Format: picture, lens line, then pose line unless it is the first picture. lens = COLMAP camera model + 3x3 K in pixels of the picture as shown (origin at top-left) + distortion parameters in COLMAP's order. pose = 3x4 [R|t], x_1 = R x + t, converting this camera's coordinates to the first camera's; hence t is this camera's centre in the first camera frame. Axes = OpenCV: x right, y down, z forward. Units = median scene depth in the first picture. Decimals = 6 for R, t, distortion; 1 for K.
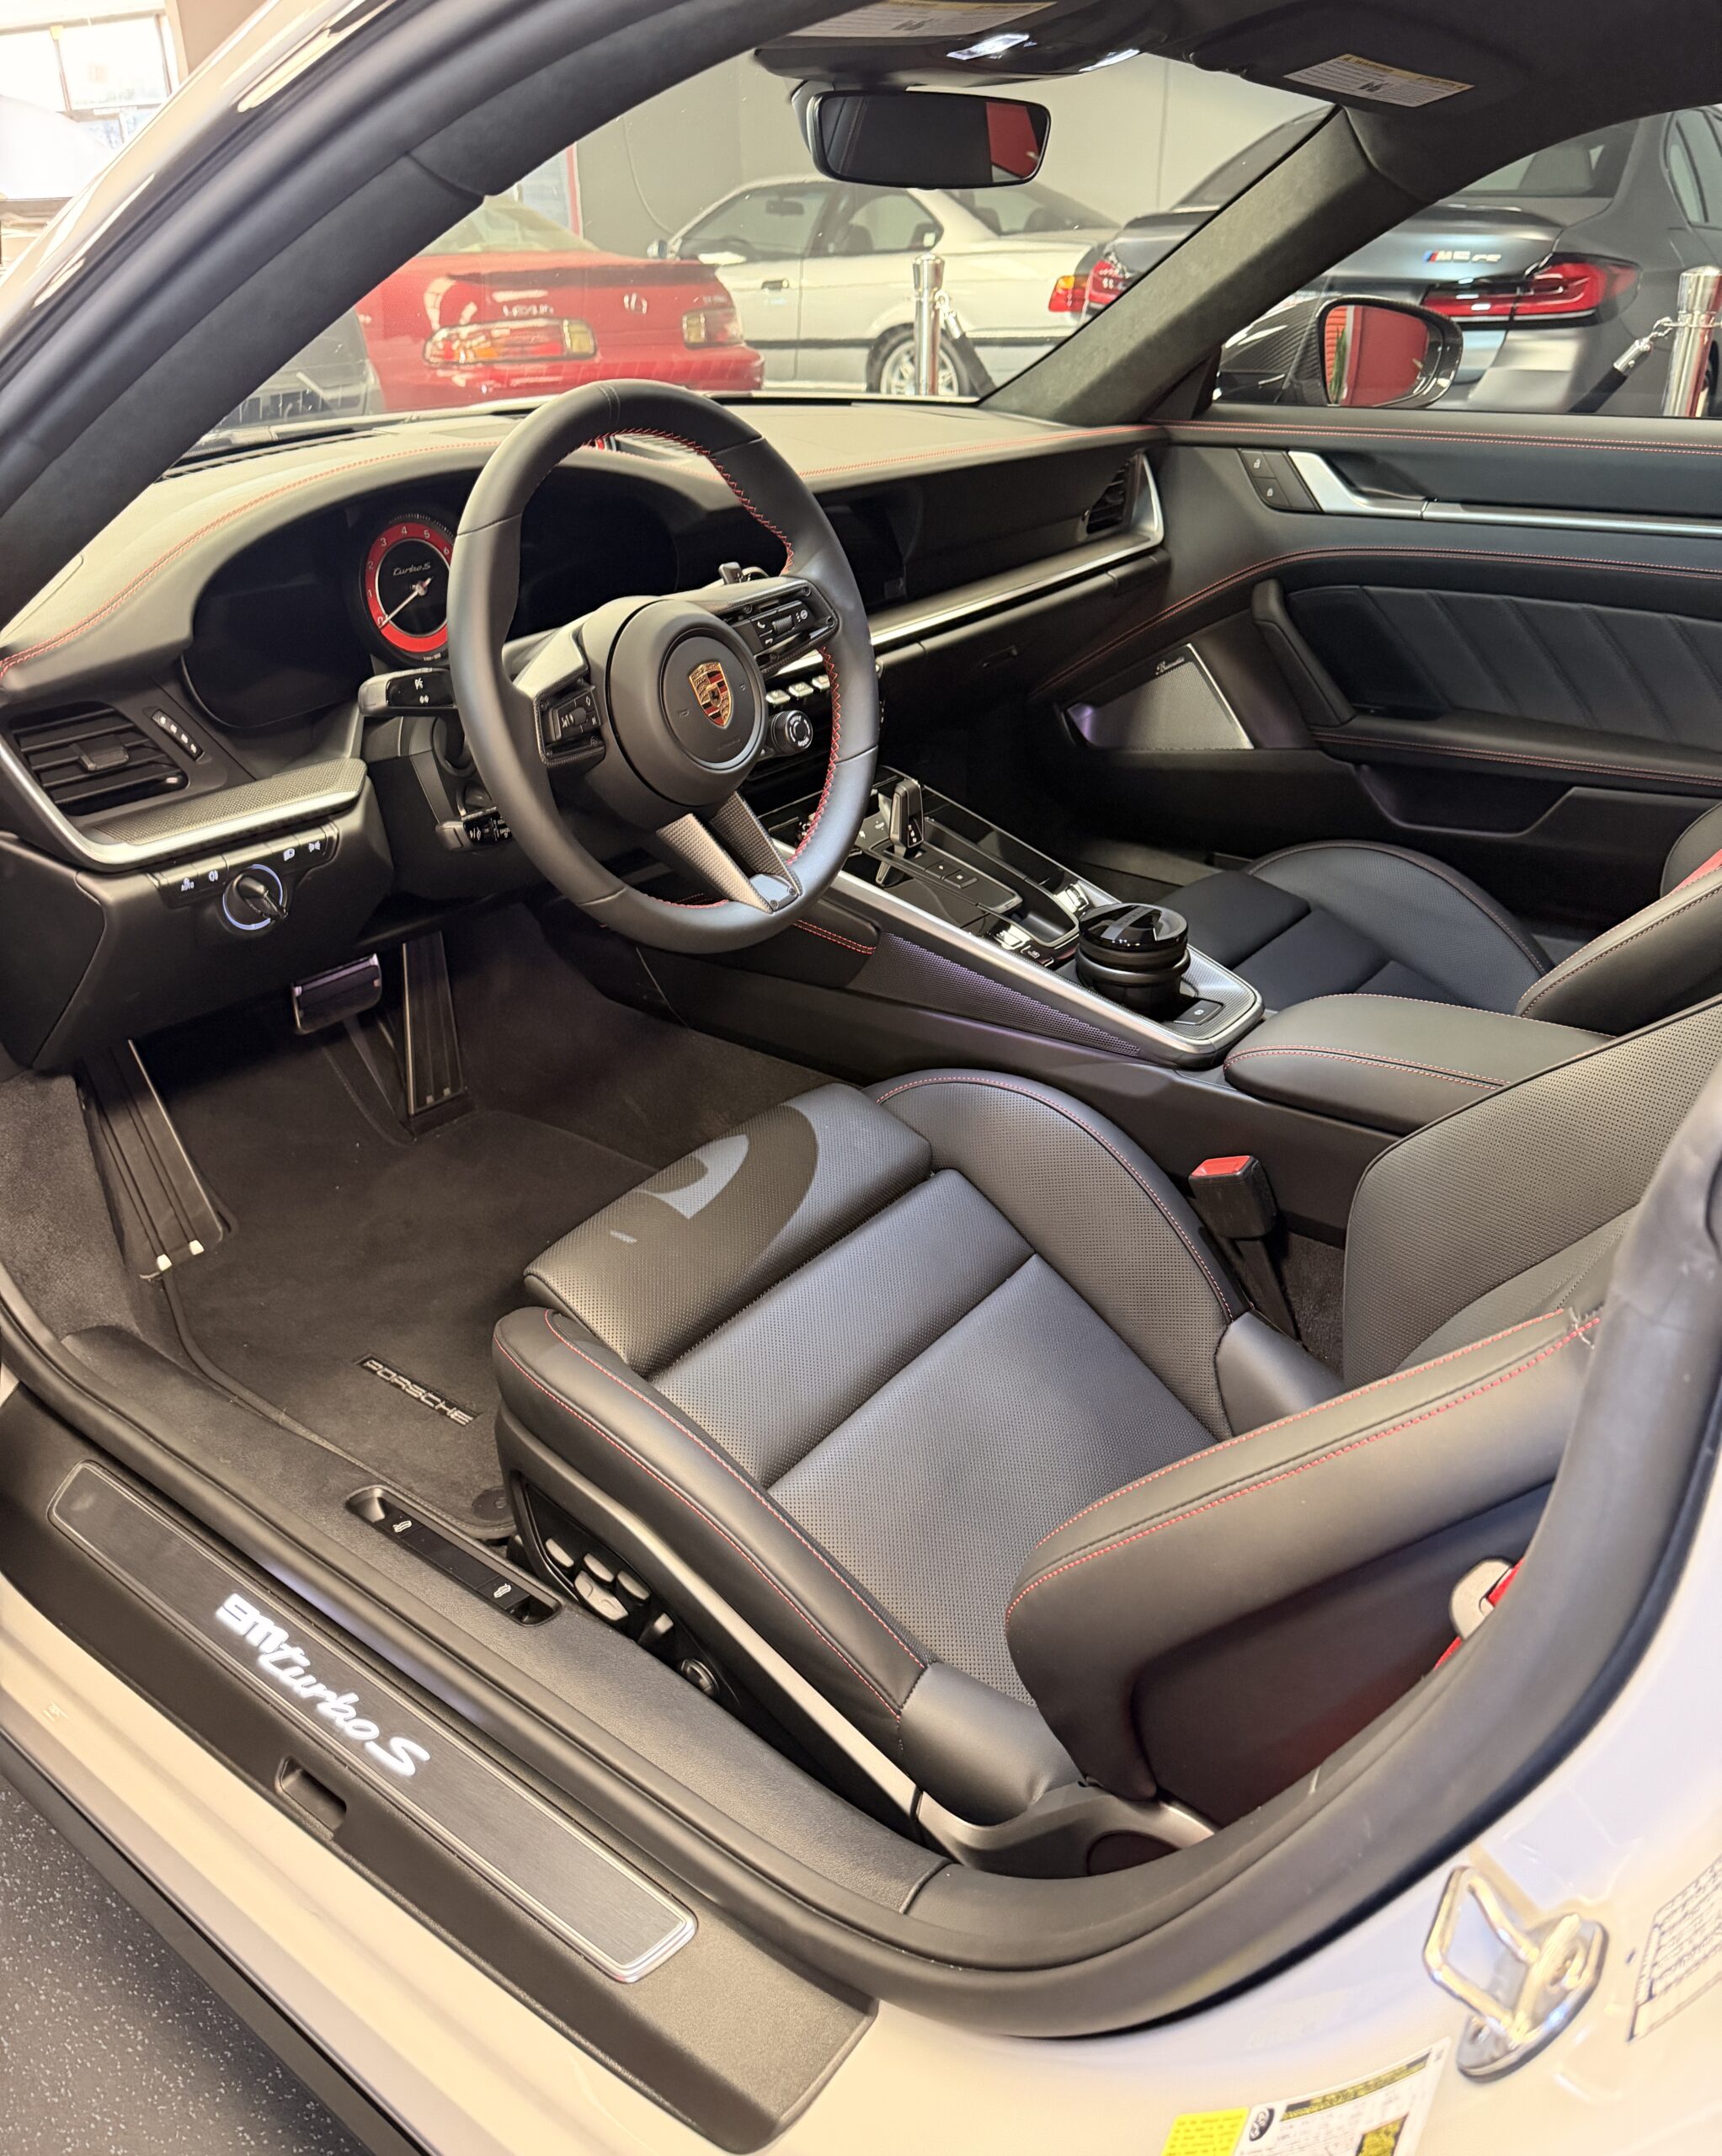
lens RADIAL K [[1618.5, 0, 897.2], [0, 1618.5, 1022.3], [0, 0, 1]] dist [0.037169, -0.062511]
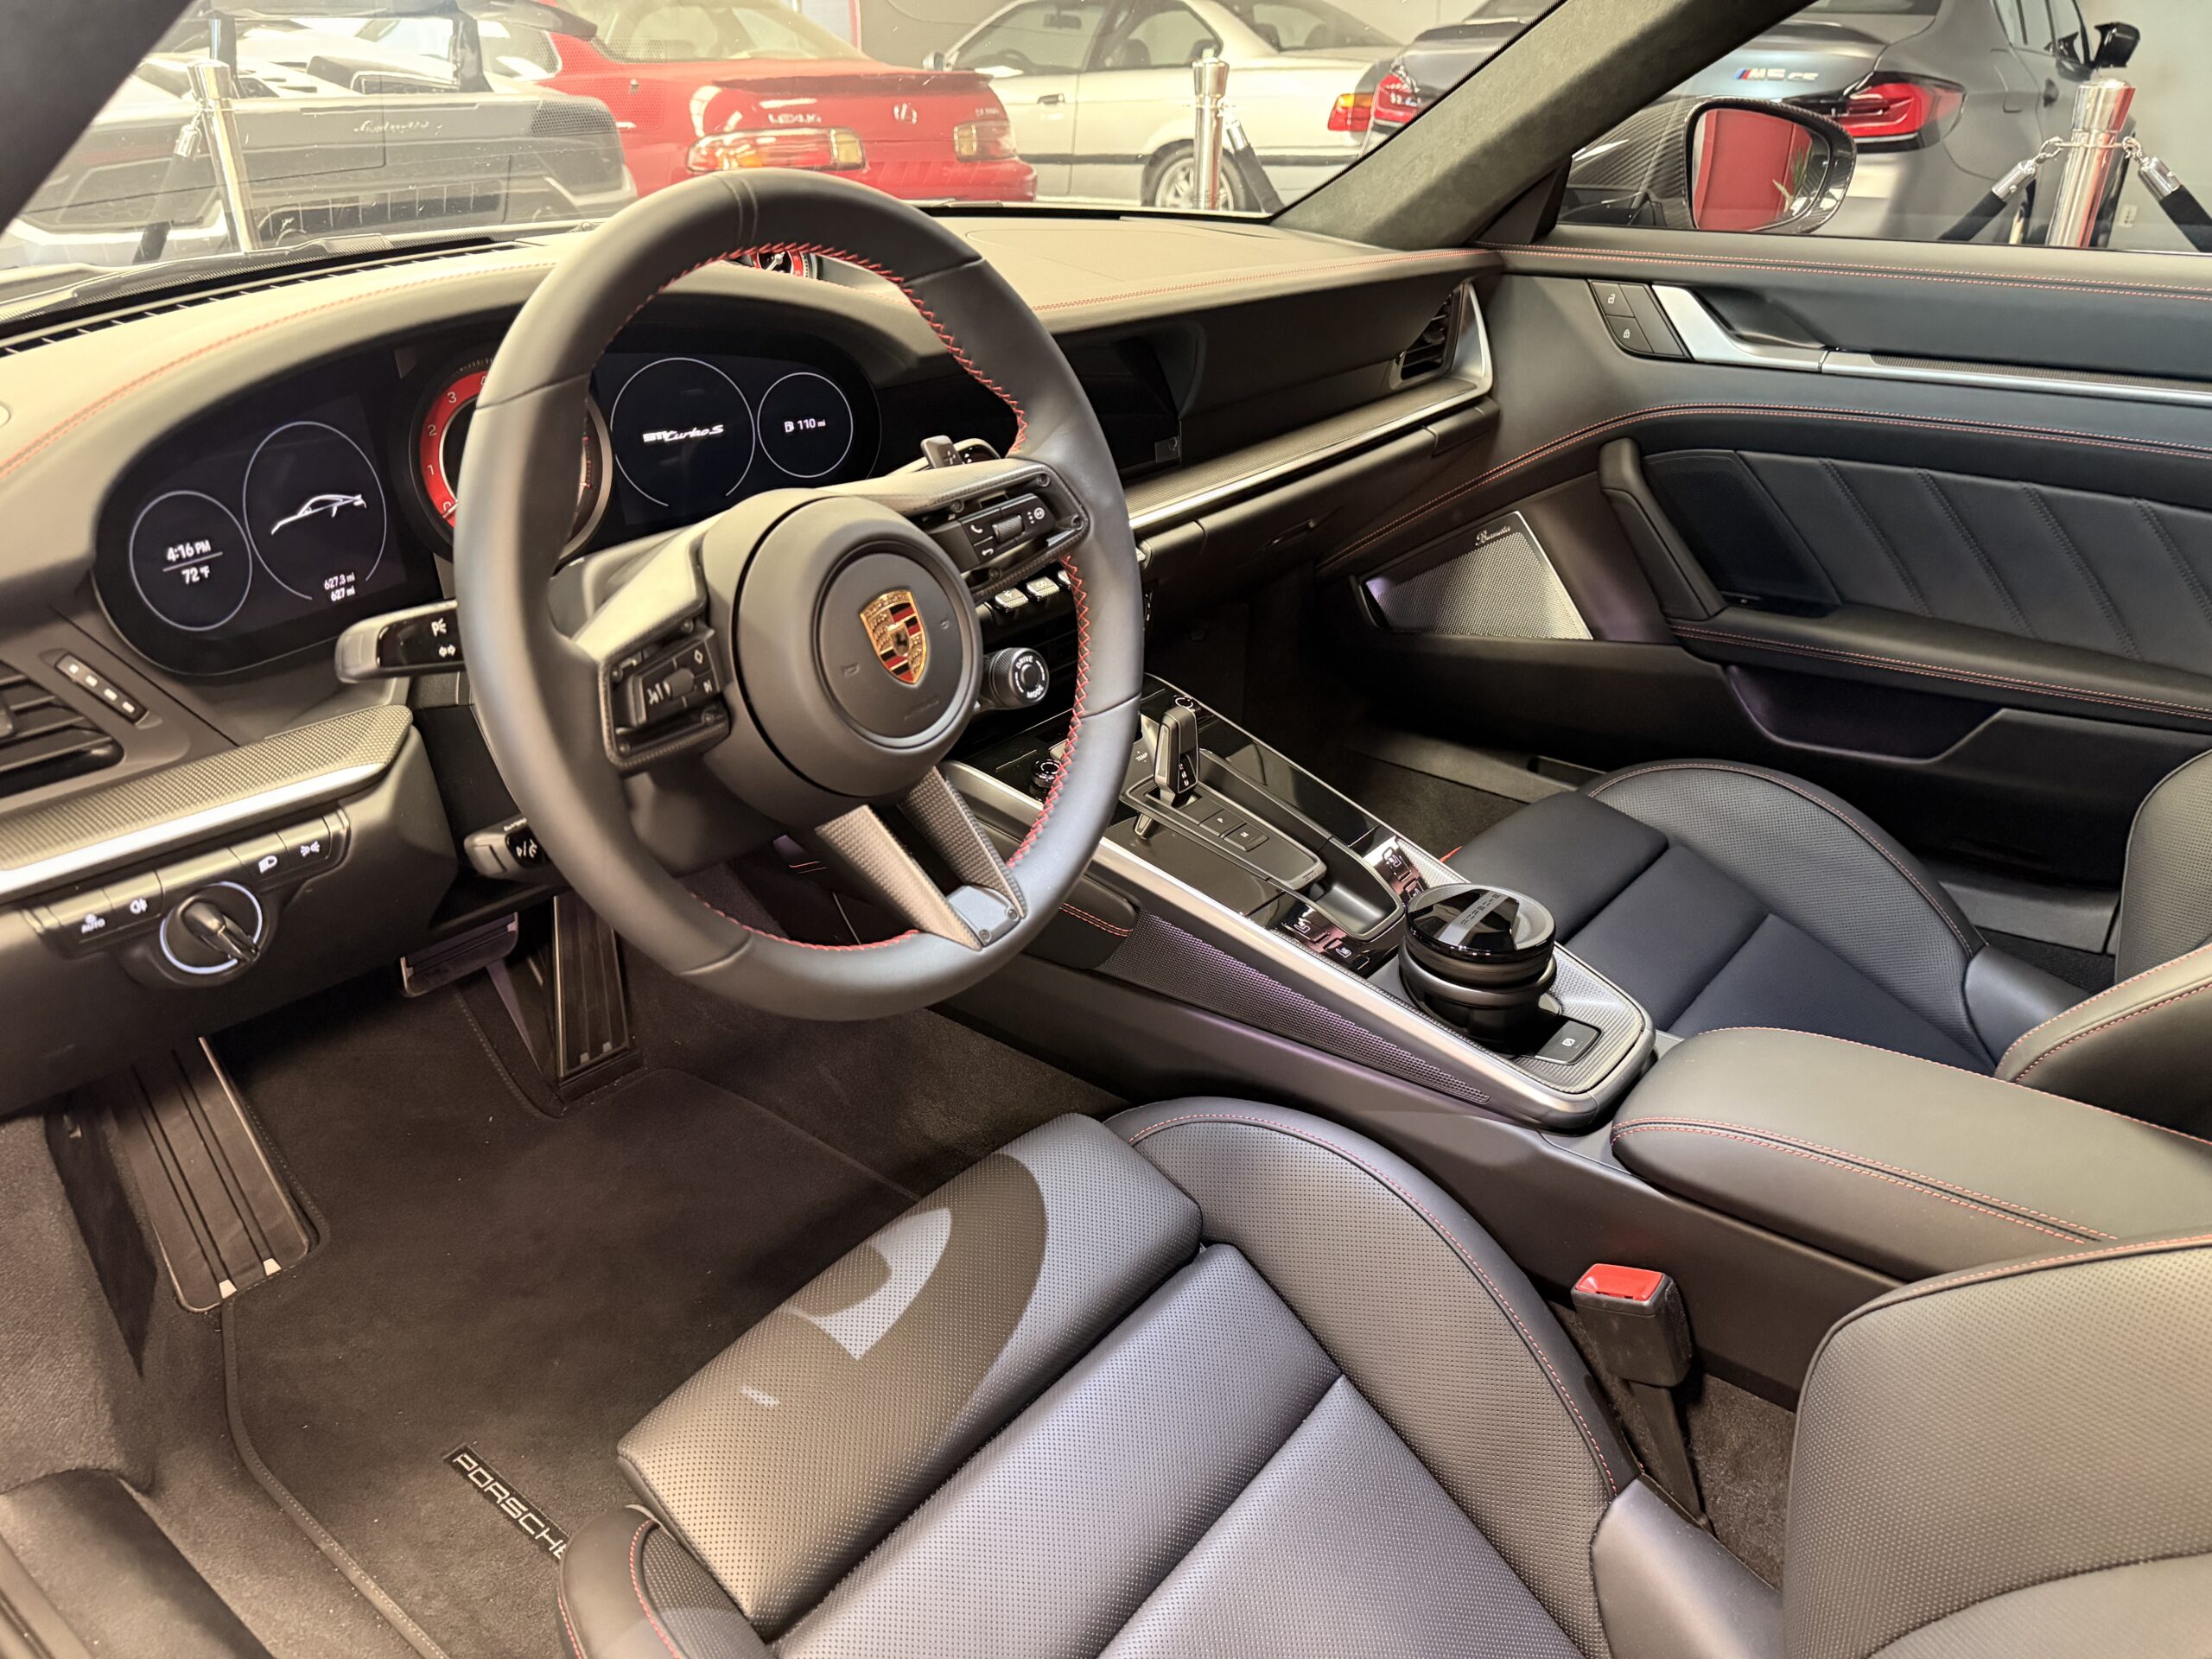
lens RADIAL K [[1585.3, 0, 1141.9], [0, 1585.3, 826.9], [0, 0, 1]] dist [0.012221, -0.022687]
pose [[0.999721, 0.021168, -0.010479, -0.002255], [-0.021158, 0.999776, 0.001086, -0.086129], [0.010499, -0.000864, 0.999945, 0.231694]]
